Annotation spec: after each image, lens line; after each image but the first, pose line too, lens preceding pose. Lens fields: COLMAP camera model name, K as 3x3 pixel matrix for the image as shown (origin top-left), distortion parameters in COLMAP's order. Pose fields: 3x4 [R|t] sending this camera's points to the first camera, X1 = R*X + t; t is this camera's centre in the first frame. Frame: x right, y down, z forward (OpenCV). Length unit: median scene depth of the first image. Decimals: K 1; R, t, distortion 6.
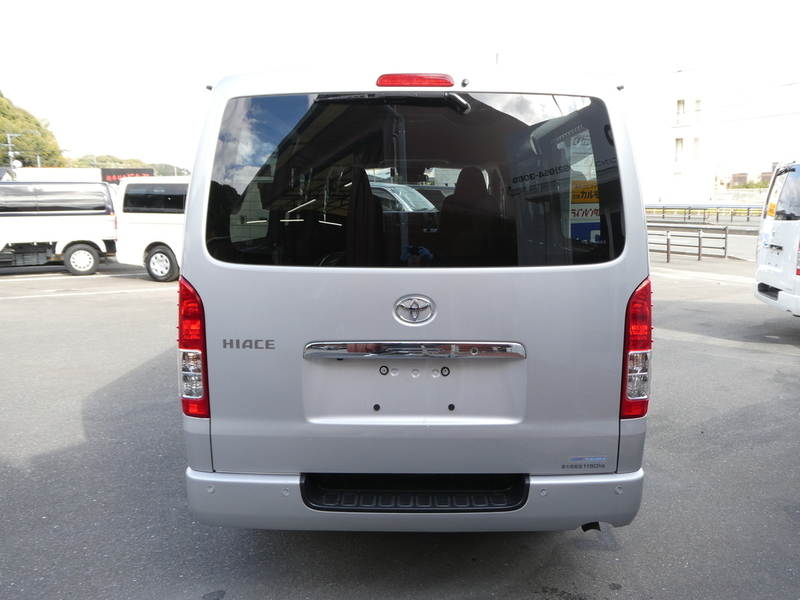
lens RADIAL K [[655.3, 0, 399.6], [0, 655.3, 299.3], [0, 0, 1]] dist [0.001501, 0.000380]
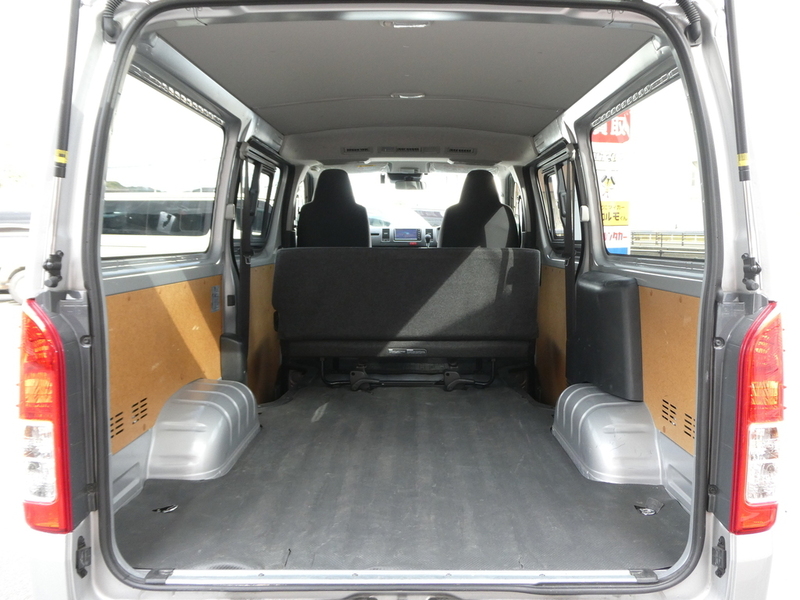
lens RADIAL K [[719.7, 0, 400.6], [0, 719.7, 300.6], [0, 0, 1]] dist [0.001795, 0.000803]
pose [[0.999960, 0.002846, 0.008430, 0.013026], [-0.002460, 0.998965, -0.045422, -0.006301], [-0.008551, 0.045400, 0.998932, 0.311340]]
